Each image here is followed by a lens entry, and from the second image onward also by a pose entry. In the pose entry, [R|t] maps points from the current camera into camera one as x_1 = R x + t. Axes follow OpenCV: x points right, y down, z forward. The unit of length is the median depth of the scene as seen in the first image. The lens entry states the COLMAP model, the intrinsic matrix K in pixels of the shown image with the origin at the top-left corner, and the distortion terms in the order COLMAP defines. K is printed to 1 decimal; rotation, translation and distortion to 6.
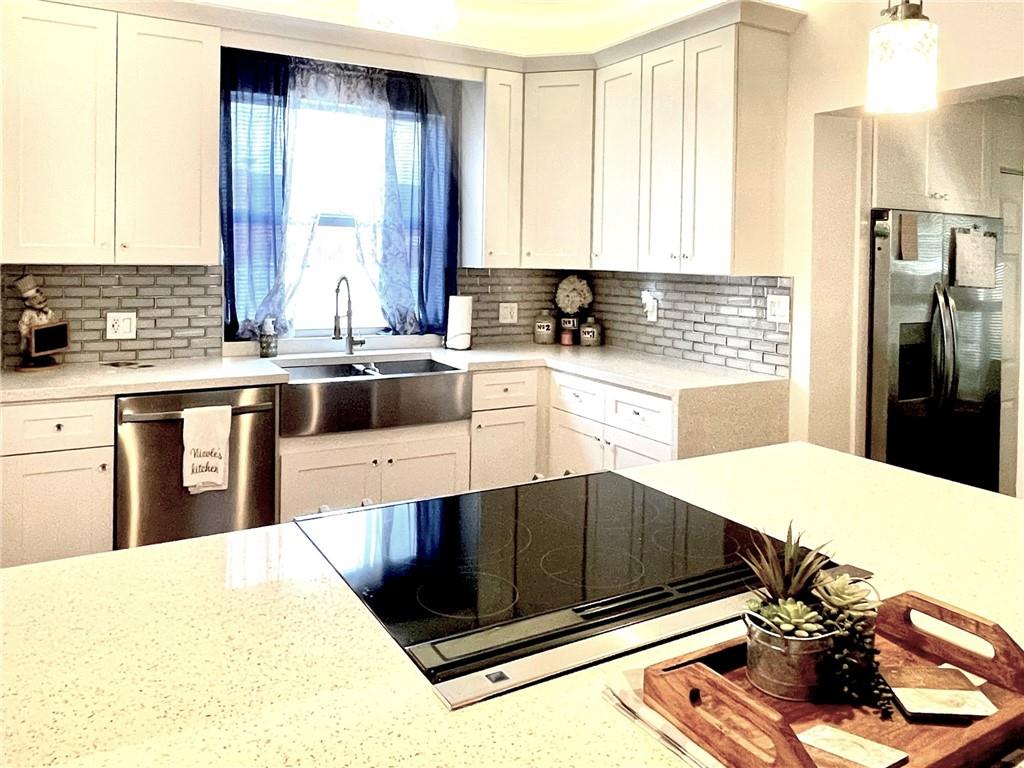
lens RADIAL K [[762.7, 0, 508.3], [0, 762.7, 254.5], [0, 0, 1]] dist [-0.004942, 0.004003]
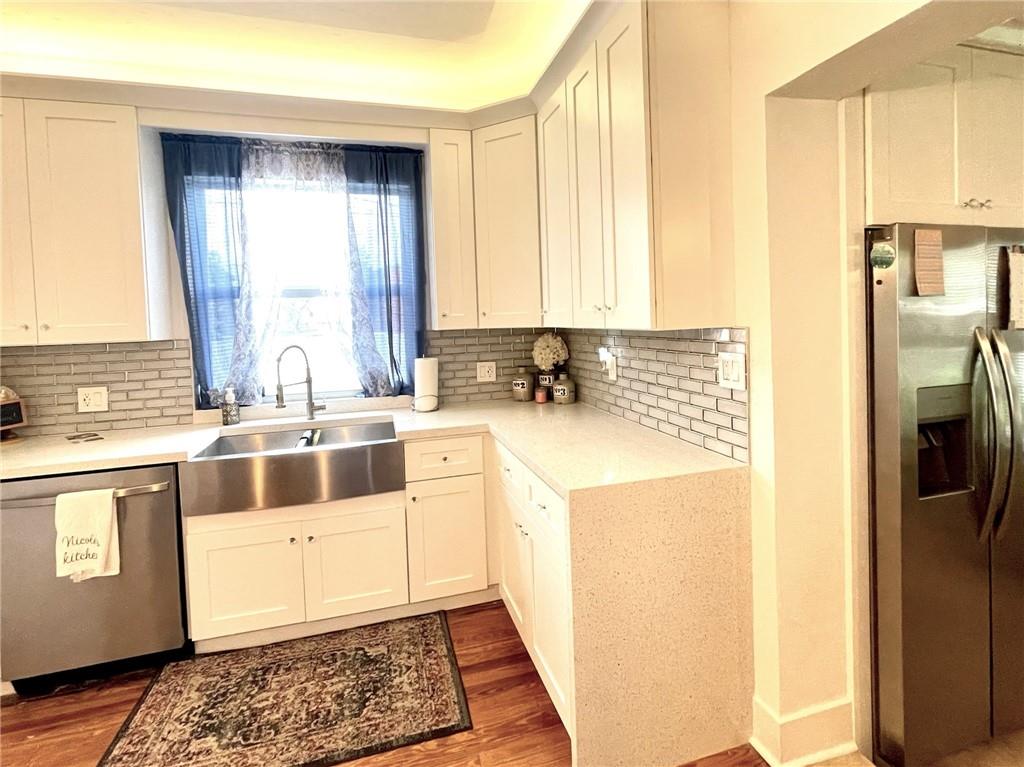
lens RADIAL K [[506.8, 0, 508.8], [0, 506.8, 324.4], [0, 0, 1]] dist [0.003525, -0.002127]
pose [[0.972330, -0.046396, -0.228957, 0.216404], [0.050256, 0.998675, 0.011051, 0.007416], [0.228141, -0.022252, 0.973374, 0.387993]]
